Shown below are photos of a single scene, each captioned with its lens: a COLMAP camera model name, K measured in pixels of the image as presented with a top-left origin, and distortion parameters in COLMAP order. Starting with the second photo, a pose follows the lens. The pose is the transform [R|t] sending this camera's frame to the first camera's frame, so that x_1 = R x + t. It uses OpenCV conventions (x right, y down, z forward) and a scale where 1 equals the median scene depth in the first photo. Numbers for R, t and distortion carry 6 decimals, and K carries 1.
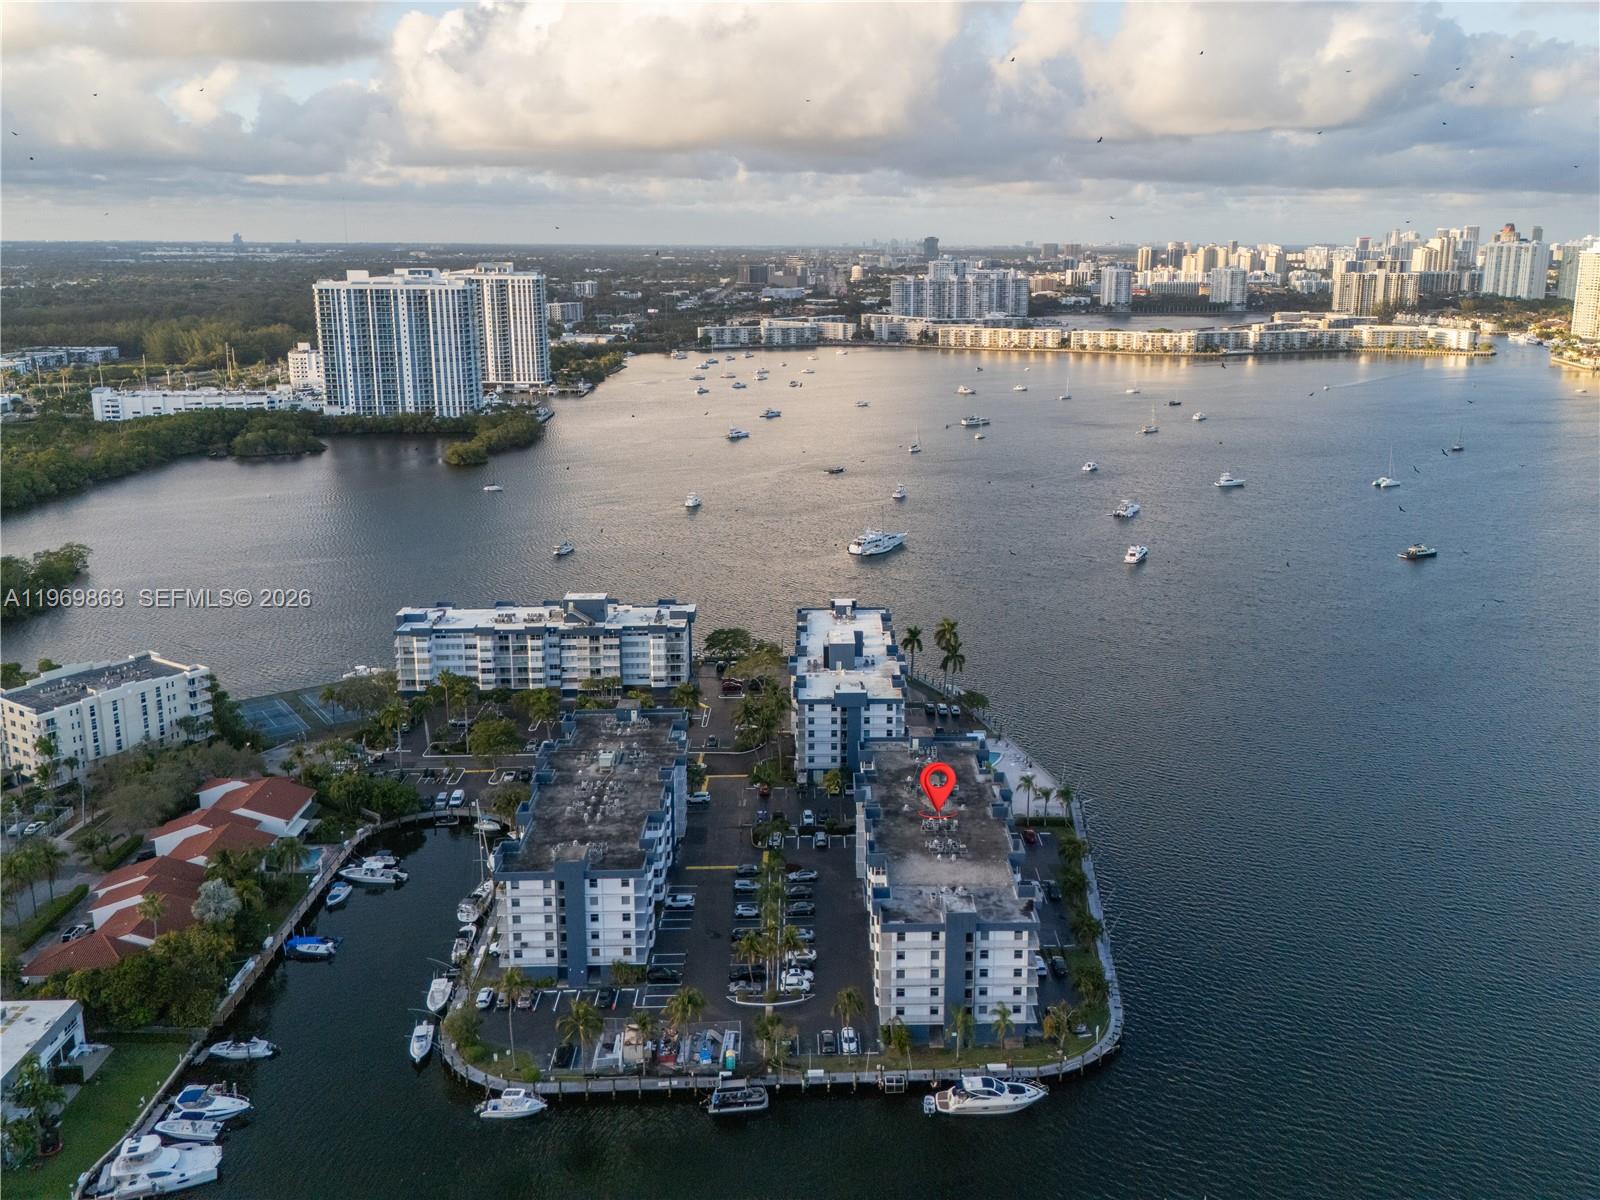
lens RADIAL K [[1326.5, 0, 758.3], [0, 1326.5, 558.2], [0, 0, 1]] dist [0.095782, -0.132240]
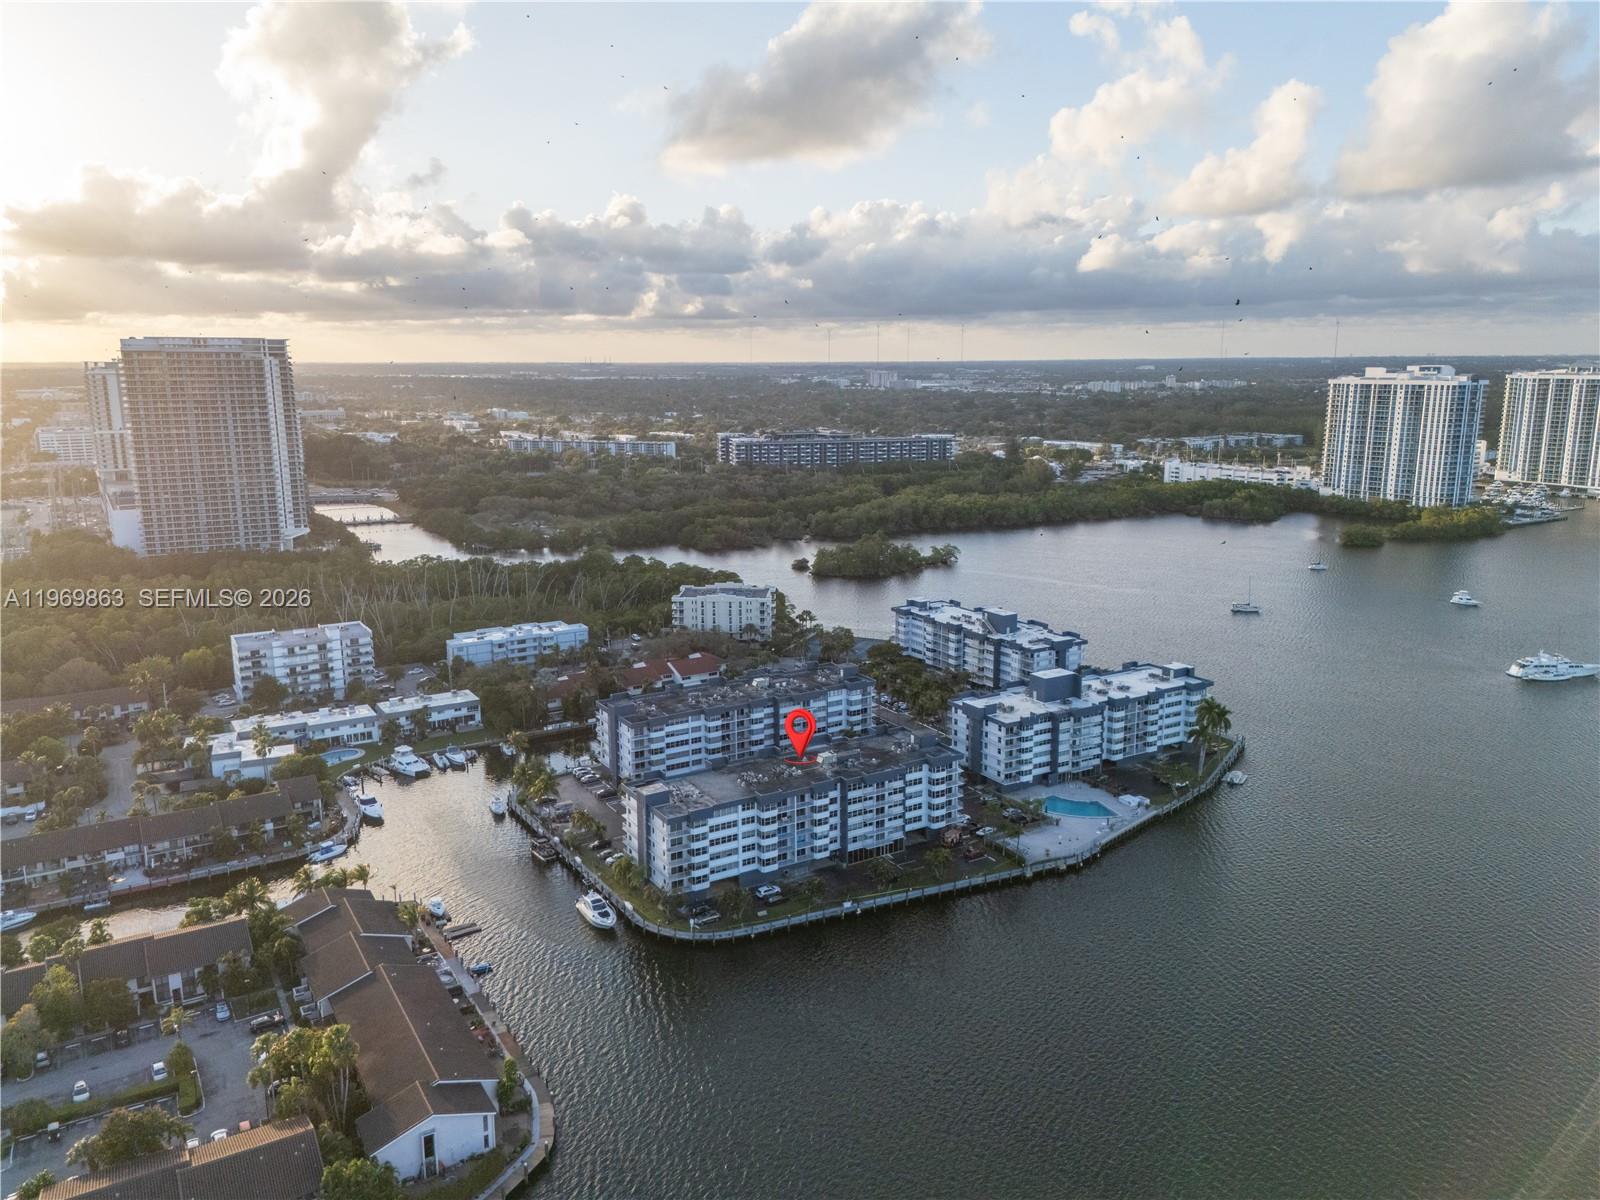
lens RADIAL K [[1182.6, 0, 804.7], [0, 1182.6, 574.0], [0, 0, 1]] dist [0.072336, -0.078994]
pose [[0.490399, 0.154391, -0.857713, 0.338255], [-0.199865, 0.977876, 0.061747, -0.017330], [0.848271, 0.141146, 0.510407, 0.130248]]
